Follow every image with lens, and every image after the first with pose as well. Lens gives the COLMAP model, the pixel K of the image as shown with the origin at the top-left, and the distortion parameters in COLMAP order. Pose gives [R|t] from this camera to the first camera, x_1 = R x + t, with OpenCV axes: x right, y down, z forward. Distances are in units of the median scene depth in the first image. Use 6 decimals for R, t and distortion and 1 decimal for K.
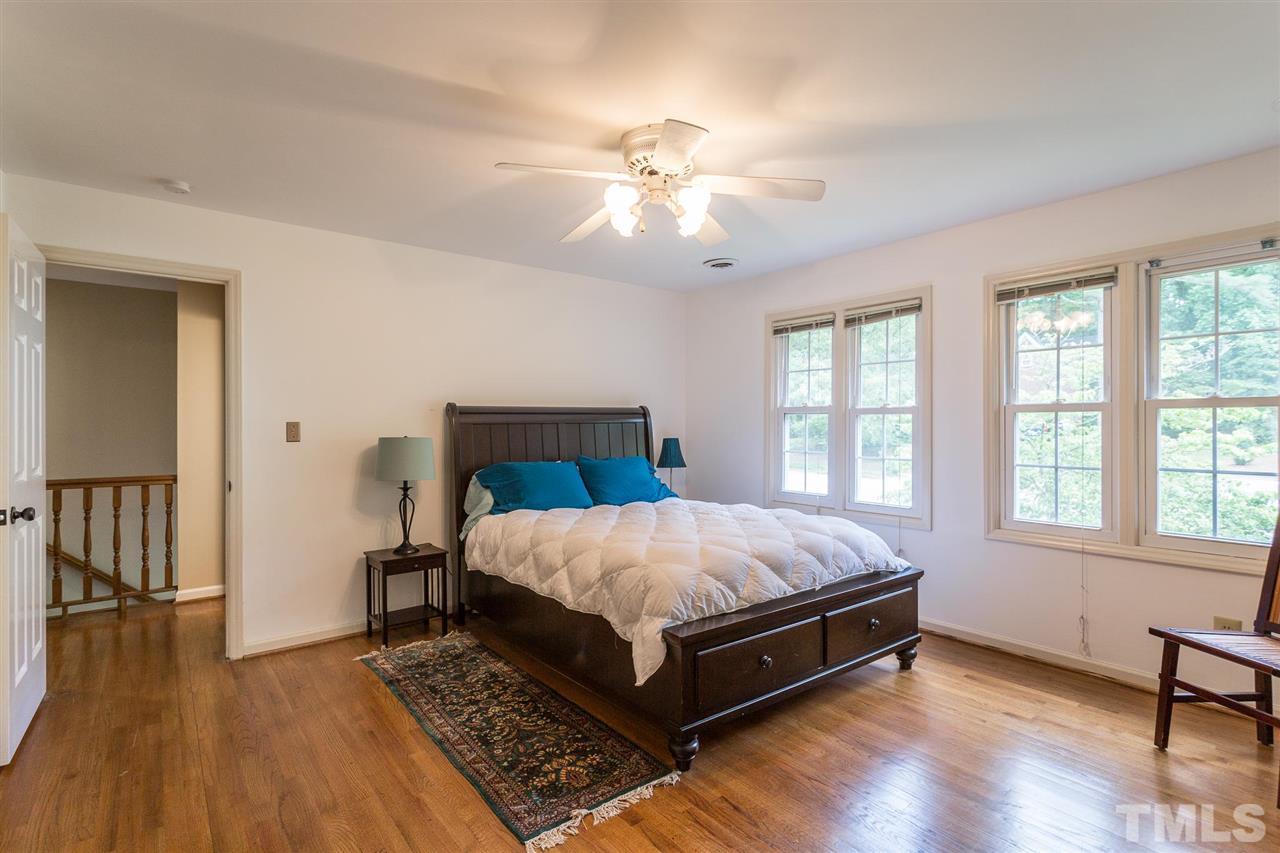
lens RADIAL K [[610.1, 0, 632.5], [0, 610.1, 431.1], [0, 0, 1]] dist [-0.000592, 0.002328]
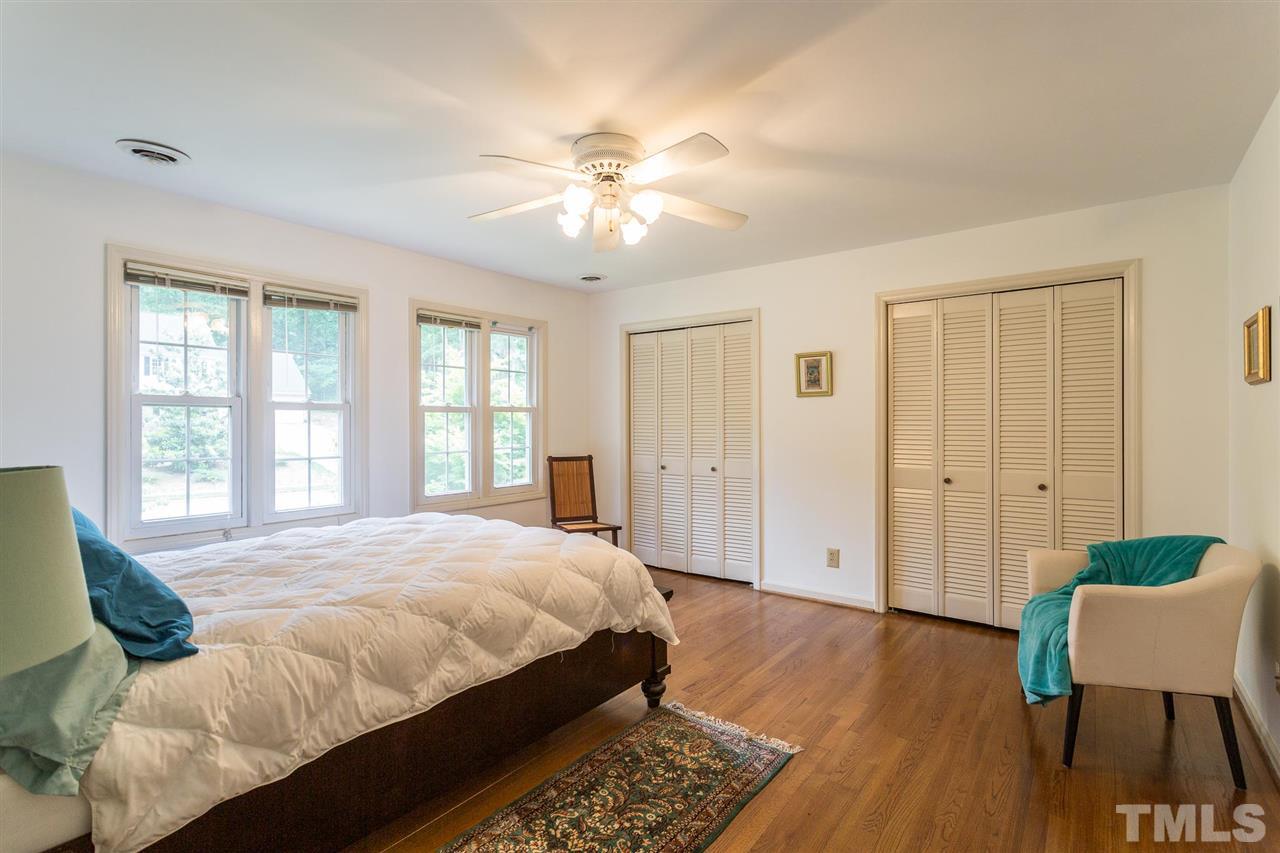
lens RADIAL K [[610.1, 0, 645.7], [0, 610.1, 427.8], [0, 0, 1]] dist [-0.000592, 0.002328]
pose [[-0.260450, -0.003364, 0.965482, -0.729992], [0.008023, 0.999952, 0.005648, -0.003213], [-0.965454, 0.009217, -0.260410, 0.899291]]
